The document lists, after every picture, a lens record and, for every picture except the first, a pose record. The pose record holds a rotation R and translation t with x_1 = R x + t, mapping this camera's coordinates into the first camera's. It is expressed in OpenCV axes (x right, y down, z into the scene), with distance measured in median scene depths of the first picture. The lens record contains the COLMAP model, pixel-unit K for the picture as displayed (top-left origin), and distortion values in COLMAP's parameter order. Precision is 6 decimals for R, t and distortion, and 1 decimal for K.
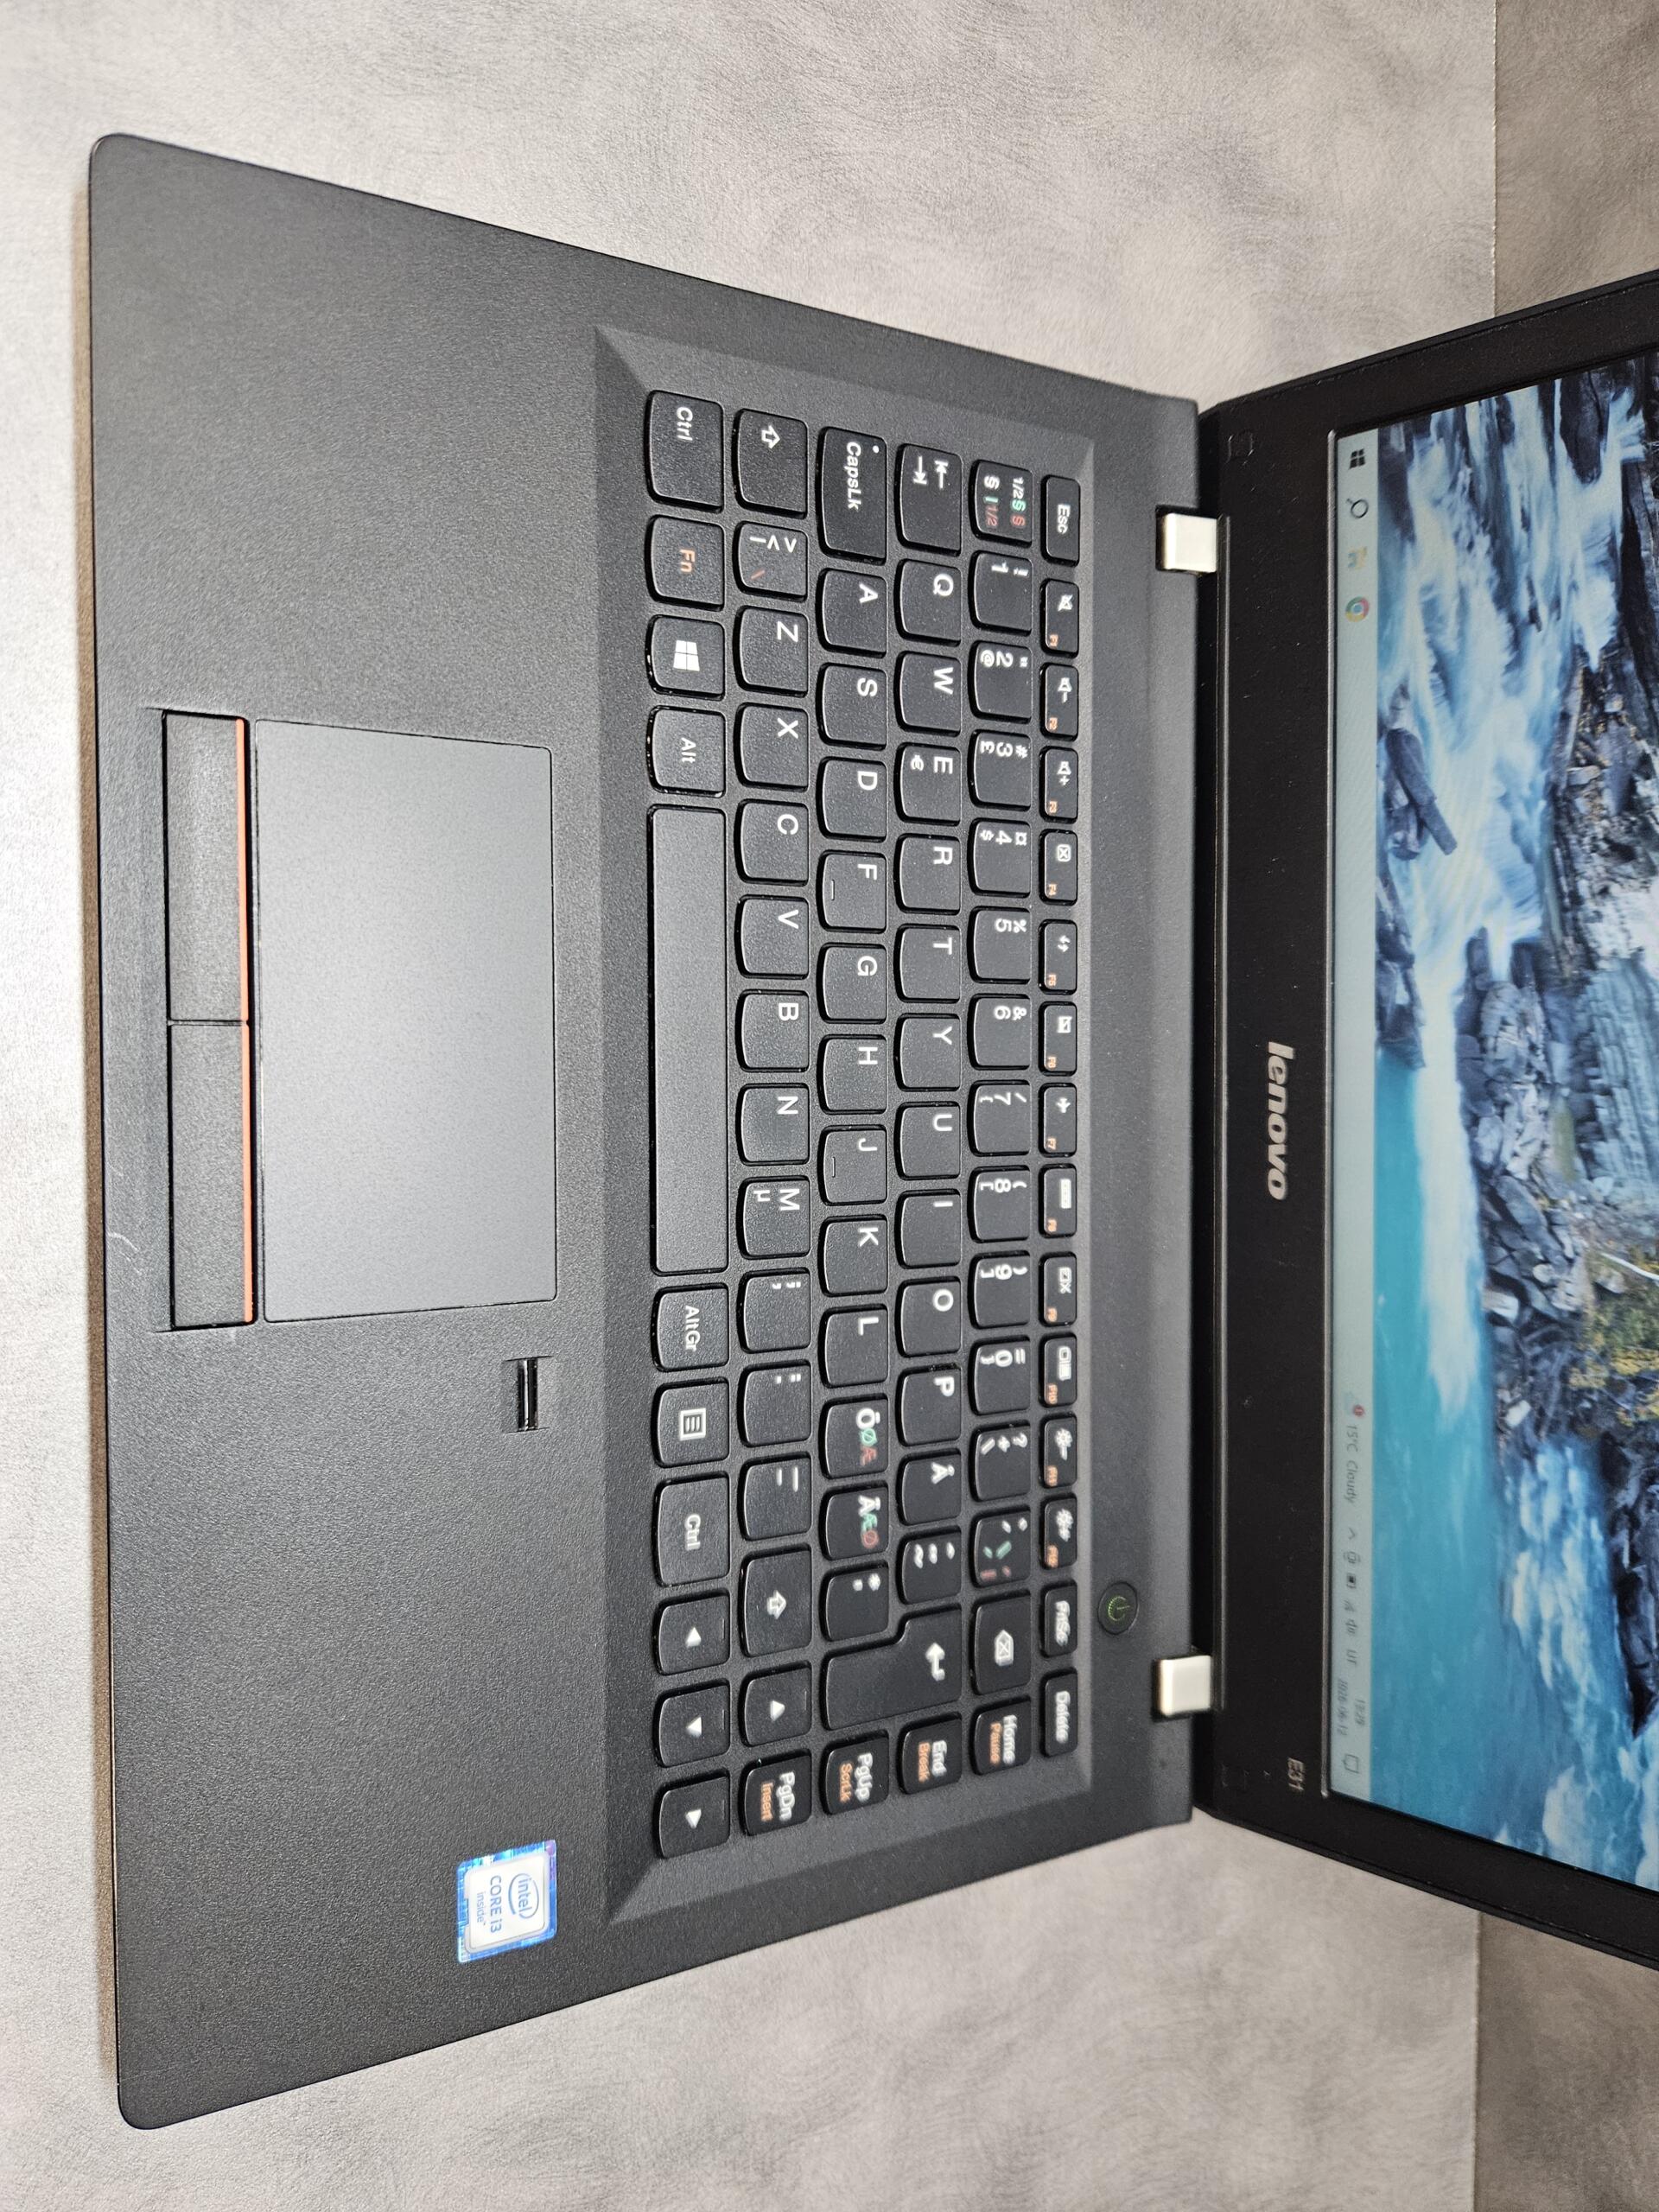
lens RADIAL K [[1486.4, 0, 829.5], [0, 1486.4, 1106.0], [0, 0, 1]] dist [0.036149, -0.055035]
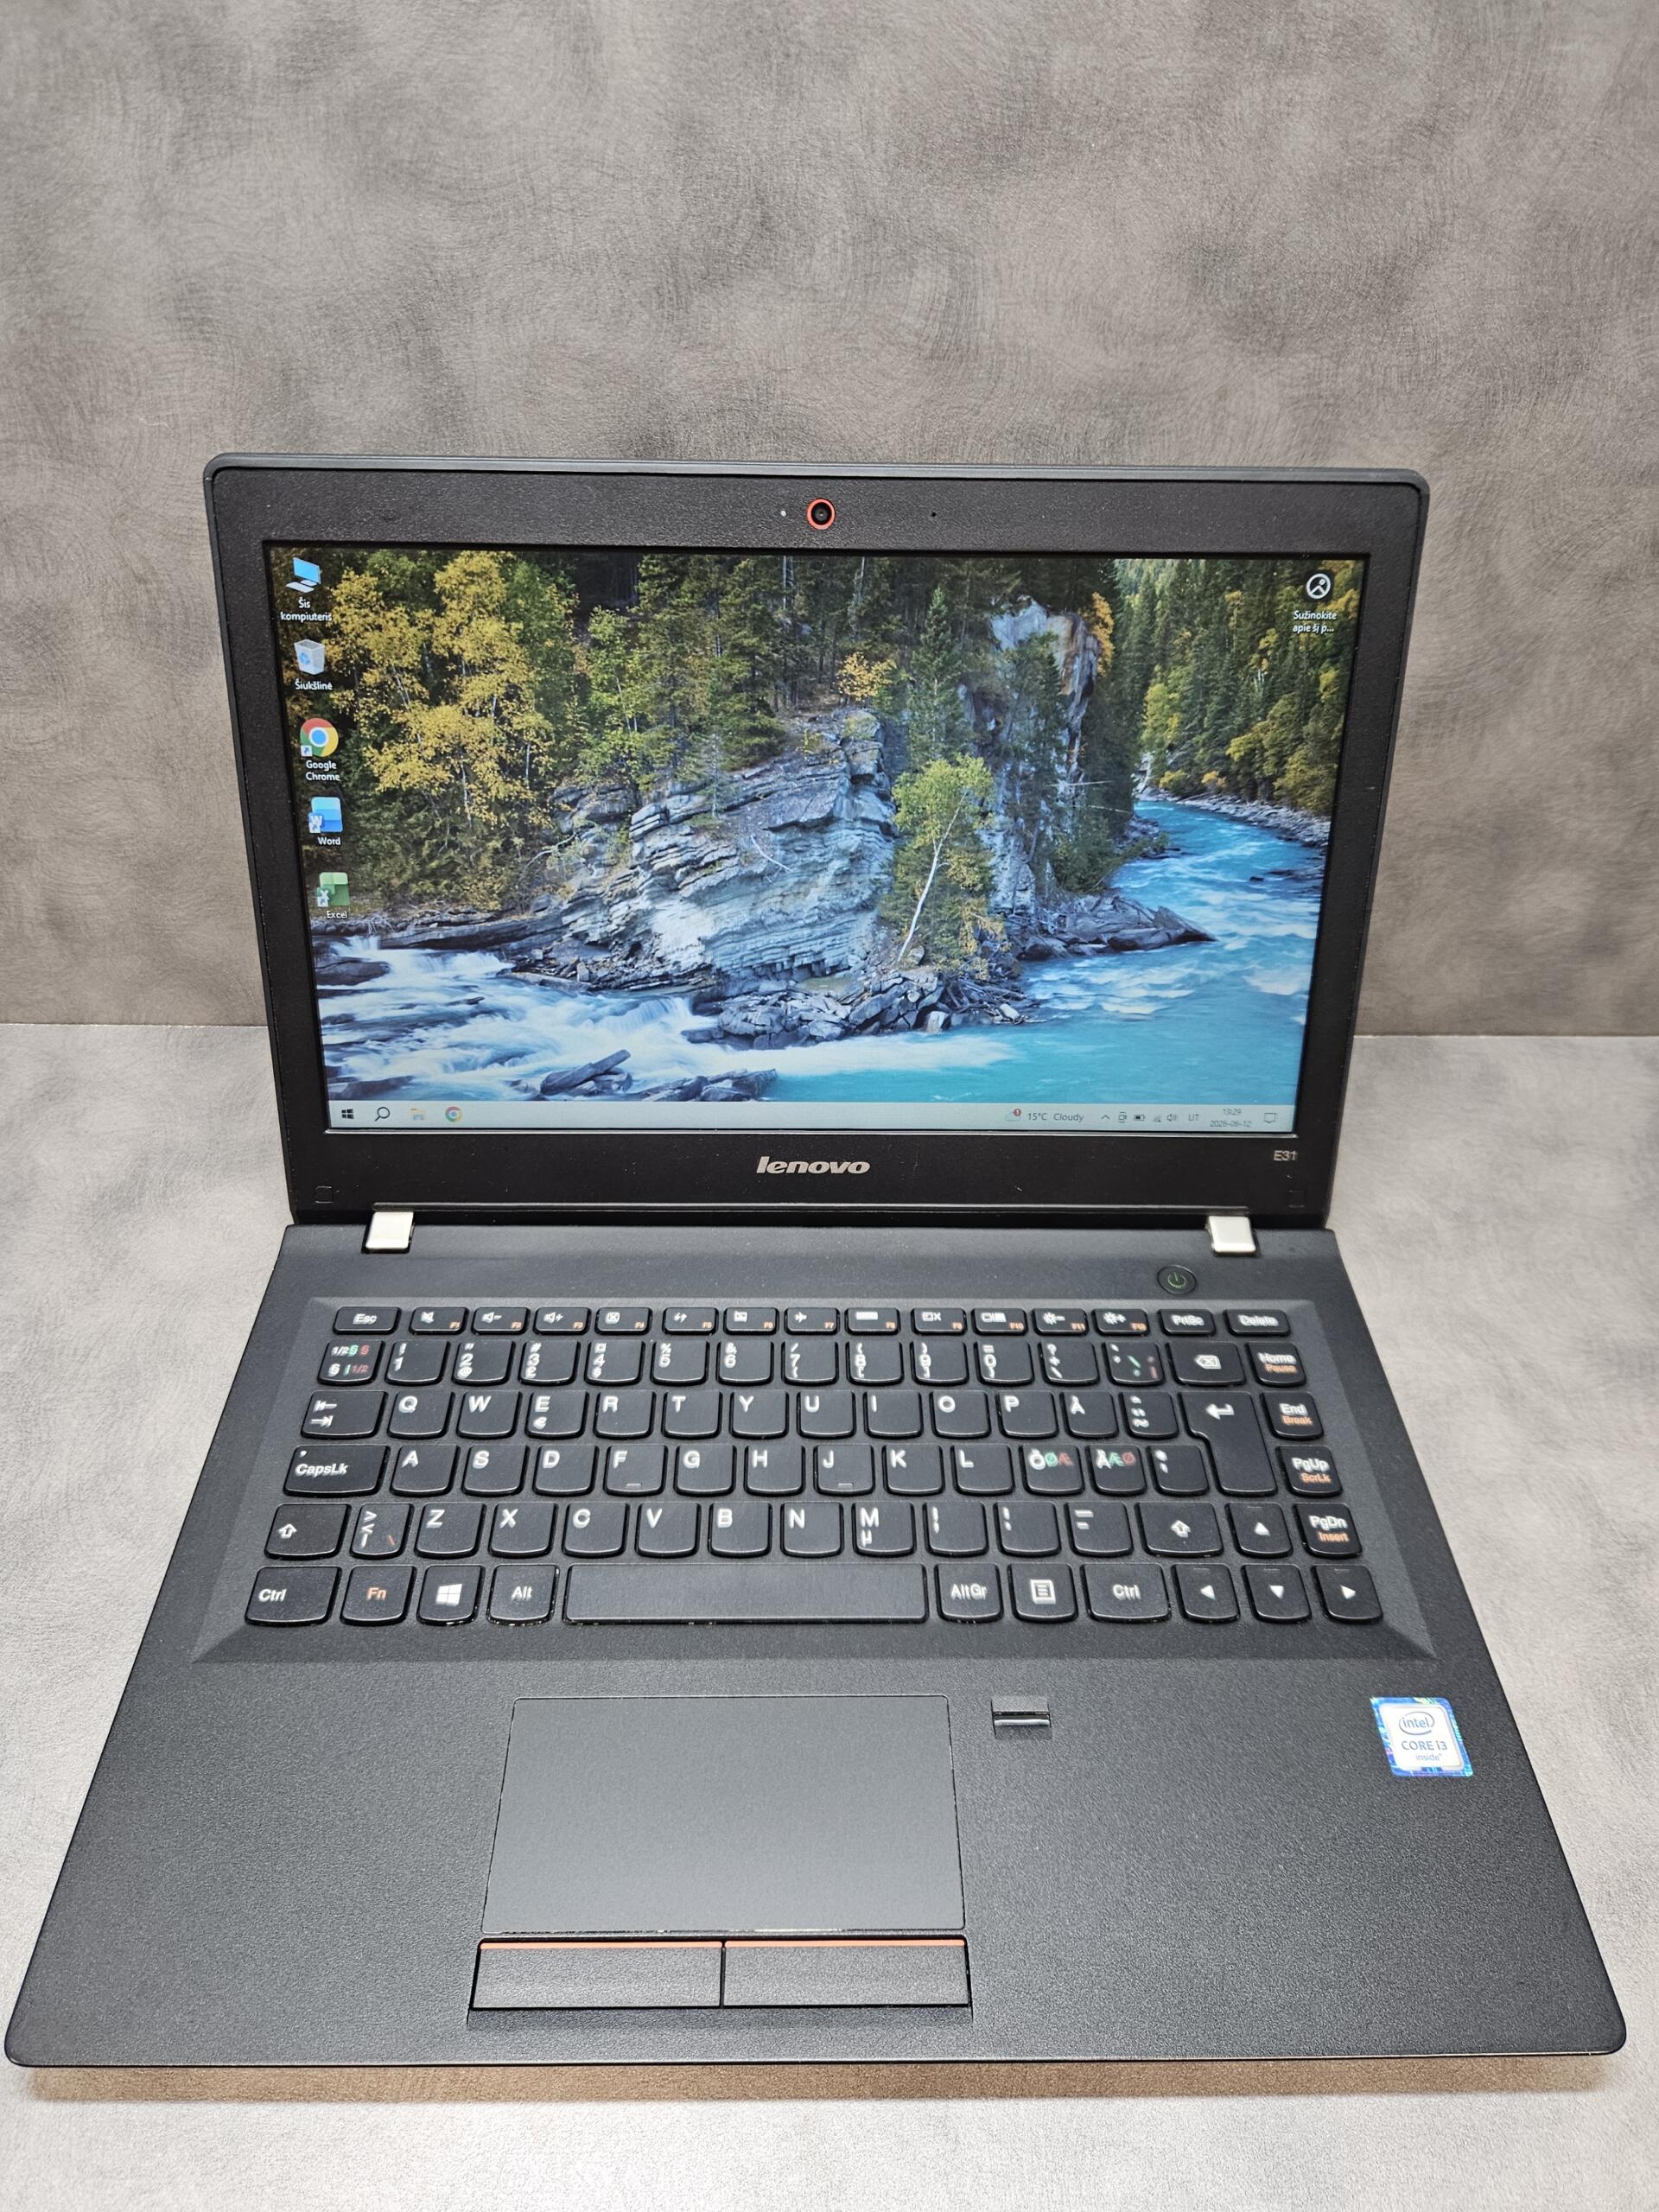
lens RADIAL K [[1451.3, 0, 822.0], [0, 1451.3, 1099.9], [0, 0, 1]] dist [0.038677, -0.089766]
pose [[0.001024, -0.933137, 0.359519, -0.138134], [0.999986, -0.000901, -0.005188, 0.026873], [0.005165, 0.359519, 0.933123, -0.309741]]
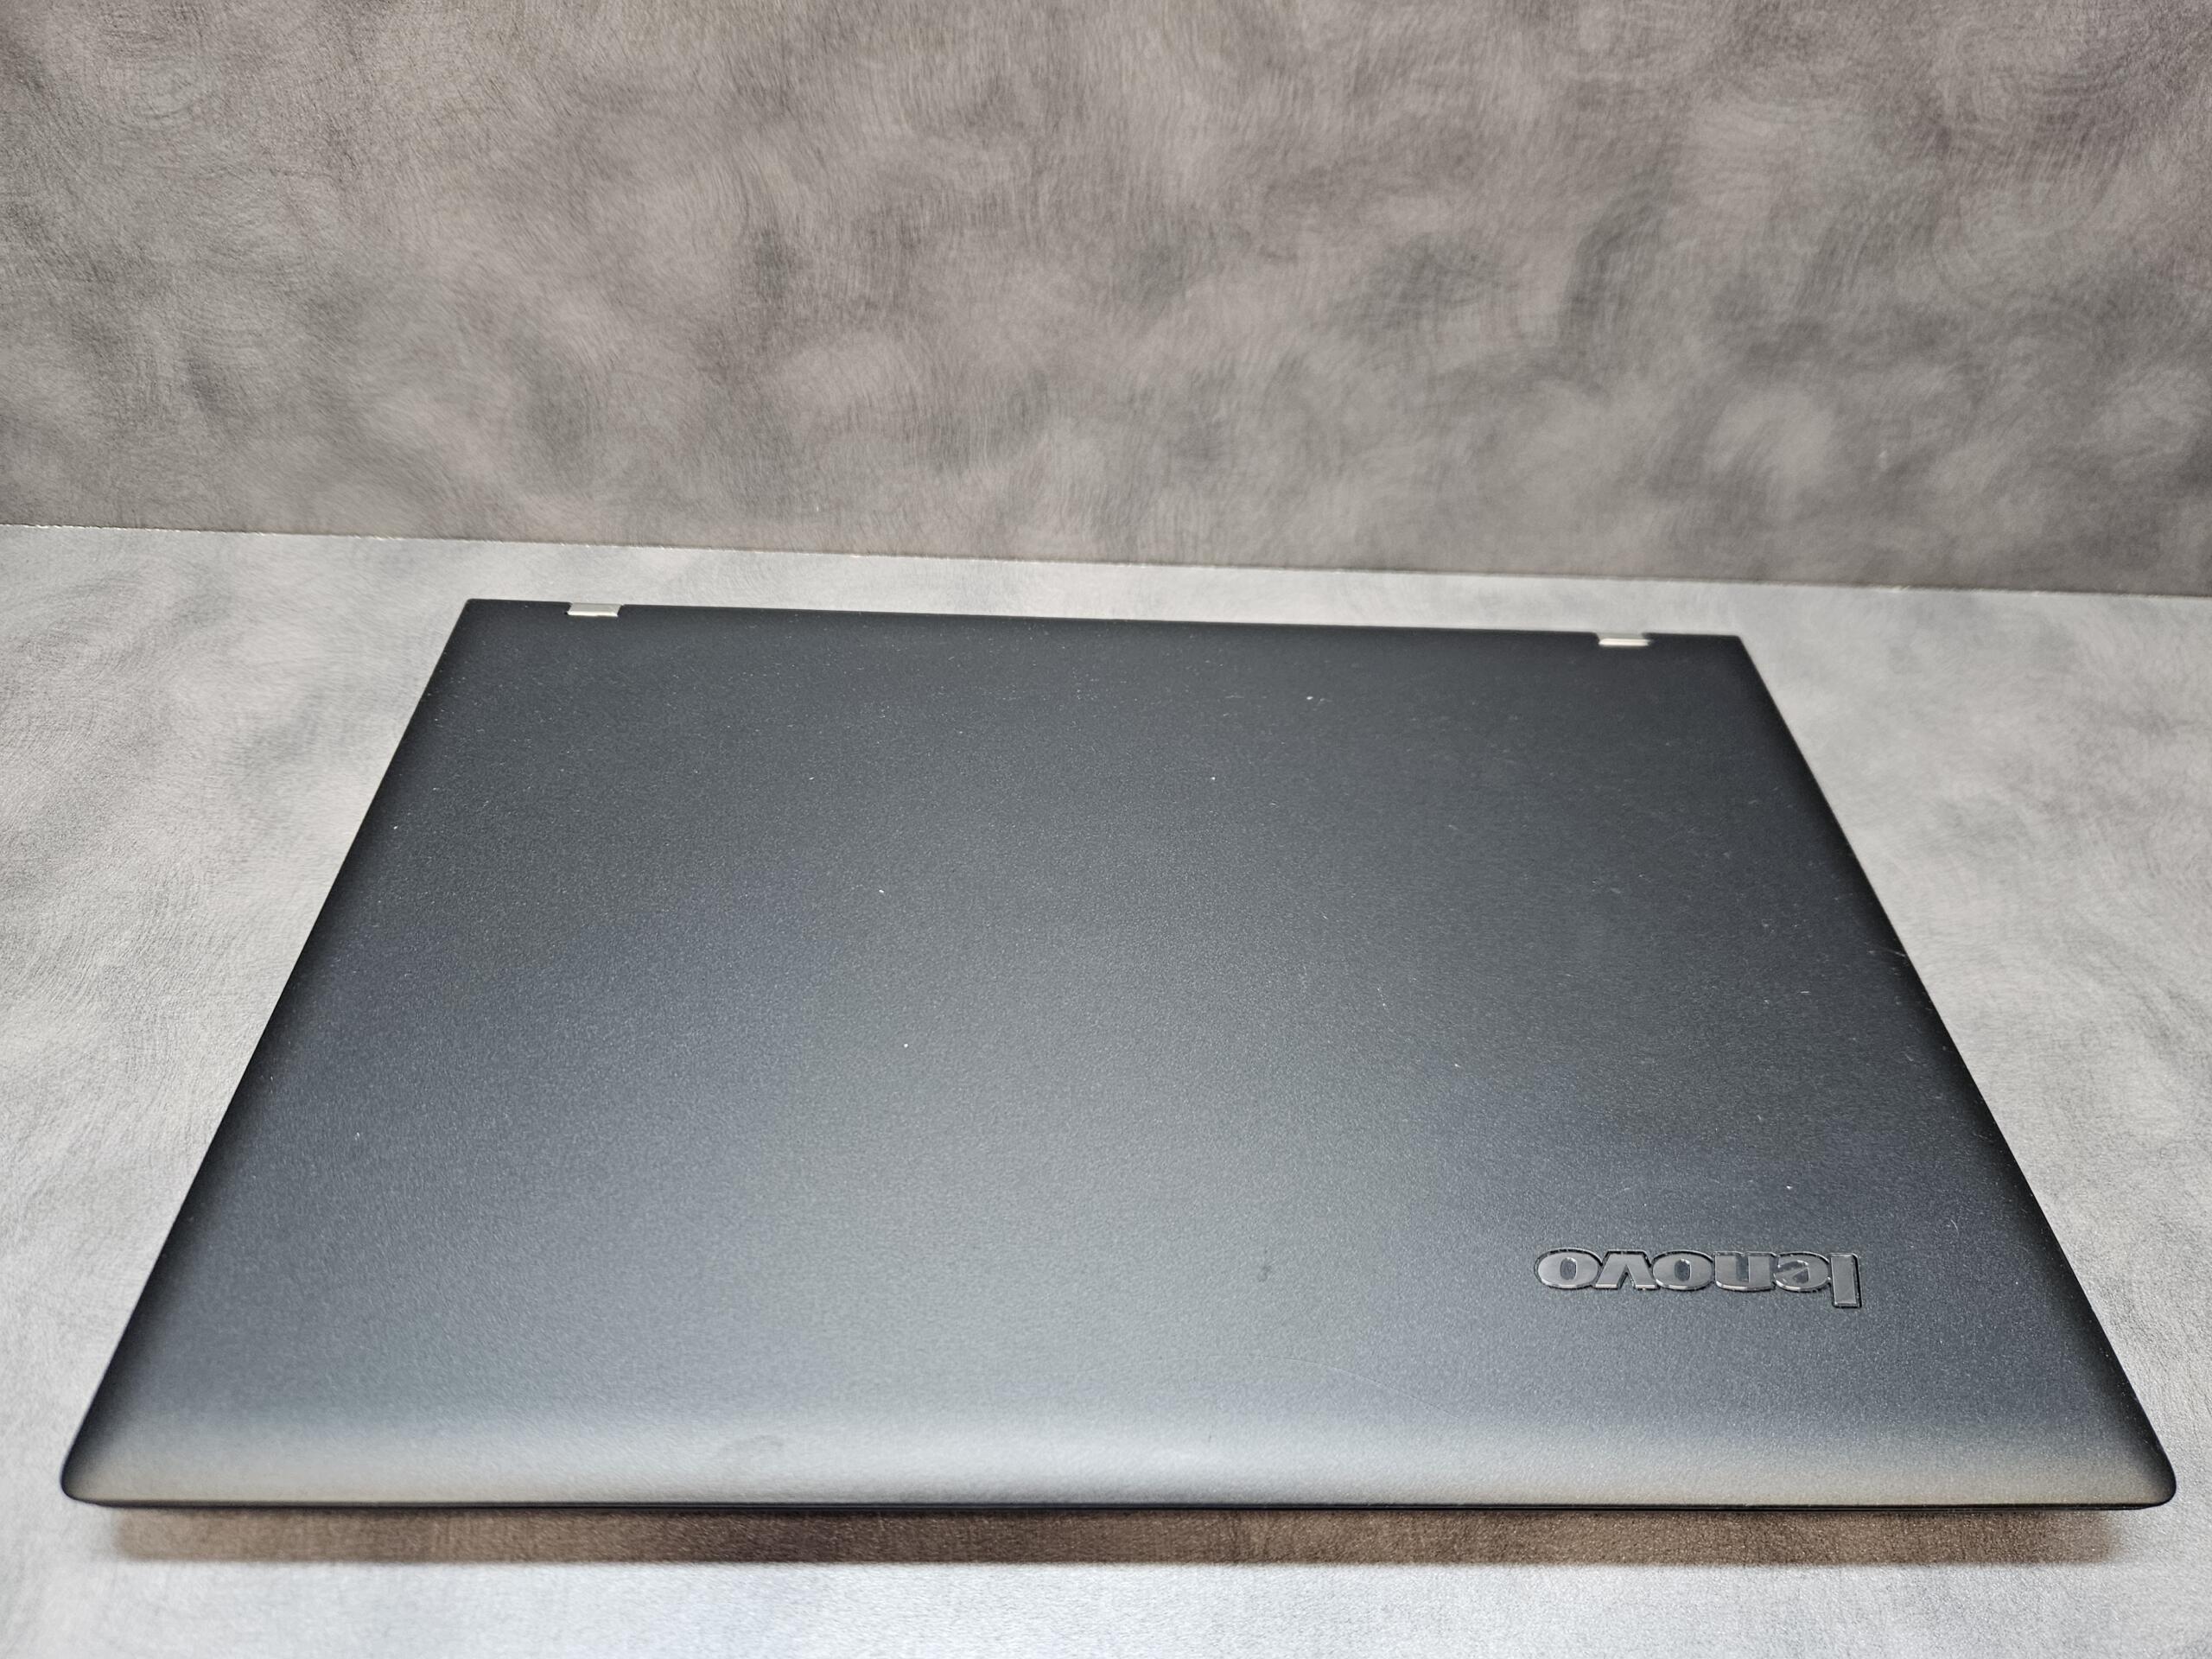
lens RADIAL K [[1486.4, 0, 1106.0], [0, 1486.4, 829.5], [0, 0, 1]] dist [0.036149, -0.055035]
pose [[0.015118, -0.950241, 0.311149, -0.101970], [0.999722, 0.019989, 0.012471, -0.091025], [-0.018070, 0.310874, 0.950279, 0.061208]]
